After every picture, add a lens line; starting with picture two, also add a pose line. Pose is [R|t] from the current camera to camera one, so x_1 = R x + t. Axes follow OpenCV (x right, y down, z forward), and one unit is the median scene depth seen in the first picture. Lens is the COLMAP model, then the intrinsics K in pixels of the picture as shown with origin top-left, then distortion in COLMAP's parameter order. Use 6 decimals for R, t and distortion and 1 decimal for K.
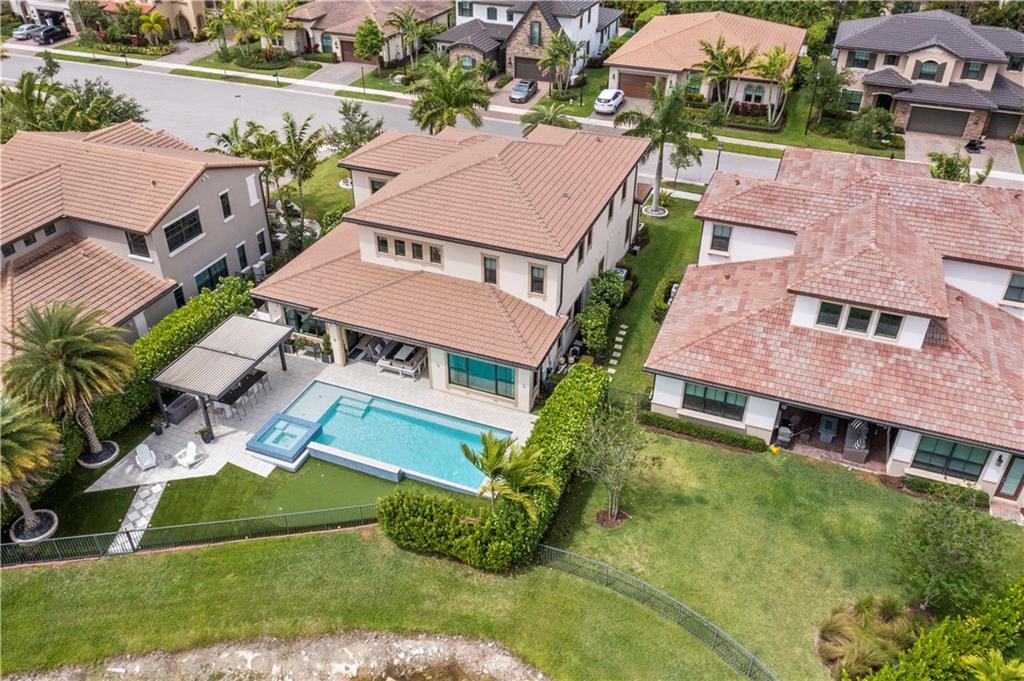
lens RADIAL K [[805.9, 0, 512.0], [0, 805.9, 340.5], [0, 0, 1]] dist [-0.011984, -0.000073]
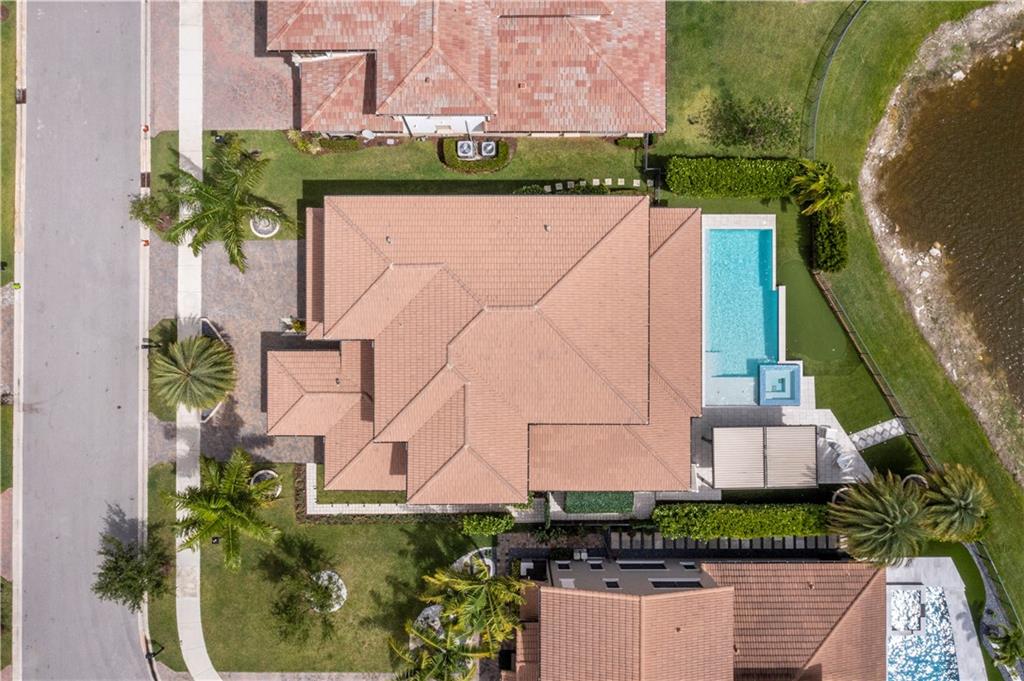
lens RADIAL K [[805.9, 0, 512.0], [0, 805.9, 340.5], [0, 0, 1]] dist [-0.011984, -0.000073]
pose [[-0.368682, -0.929546, 0.004127, -0.058817], [0.517567, -0.201588, 0.831557, -1.218522], [-0.772139, 0.308716, 0.555425, 0.593980]]
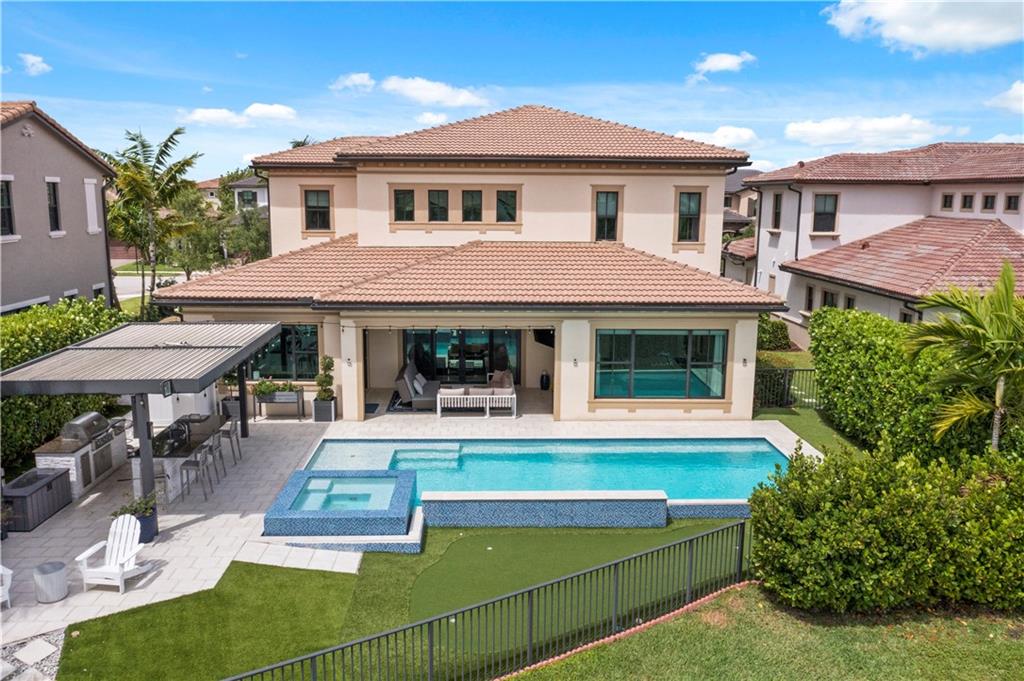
lens RADIAL K [[805.9, 0, 512.0], [0, 805.9, 340.5], [0, 0, 1]] dist [-0.011984, -0.000073]
pose [[0.915498, -0.068036, 0.396528, -0.369776], [0.219516, 0.910435, -0.350602, 0.212042], [-0.337160, 0.408019, 0.848436, 0.602410]]
